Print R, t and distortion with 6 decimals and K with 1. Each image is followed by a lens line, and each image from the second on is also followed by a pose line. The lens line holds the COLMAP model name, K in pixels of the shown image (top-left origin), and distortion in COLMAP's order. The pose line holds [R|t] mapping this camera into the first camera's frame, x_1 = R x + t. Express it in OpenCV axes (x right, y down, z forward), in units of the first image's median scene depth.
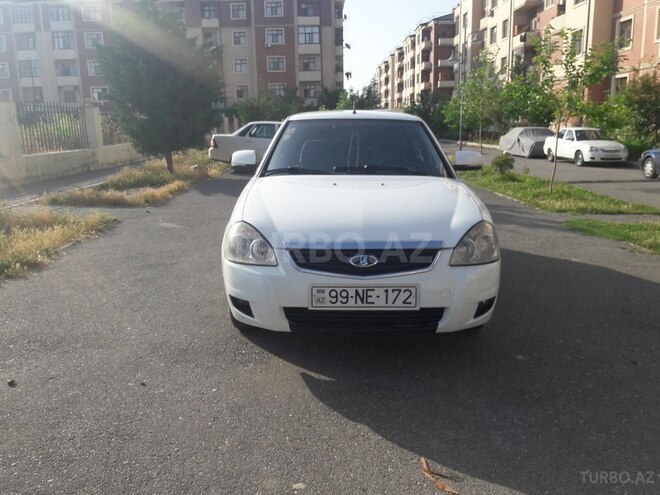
lens RADIAL K [[546.6, 0, 330.0], [0, 546.6, 247.5], [0, 0, 1]] dist [-0.007278, -0.027762]
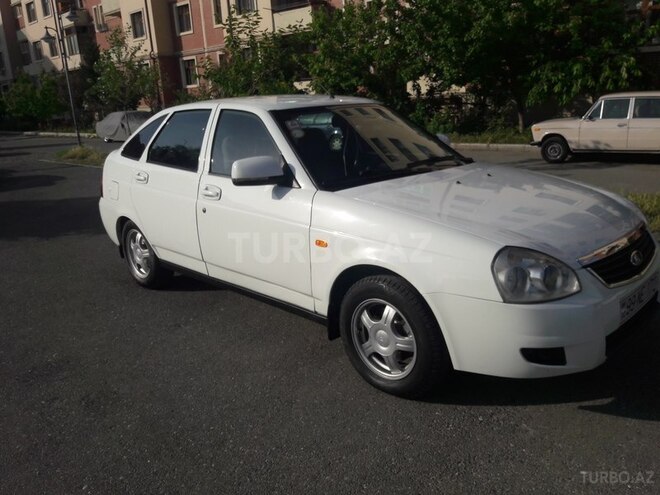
lens RADIAL K [[546.6, 0, 330.0], [0, 546.6, 247.5], [0, 0, 1]] dist [-0.007278, -0.027762]
pose [[0.696227, -0.216267, 0.684468, -0.158141], [0.196683, 0.974517, 0.107850, -0.032886], [-0.690350, 0.059535, 0.721022, 0.123204]]
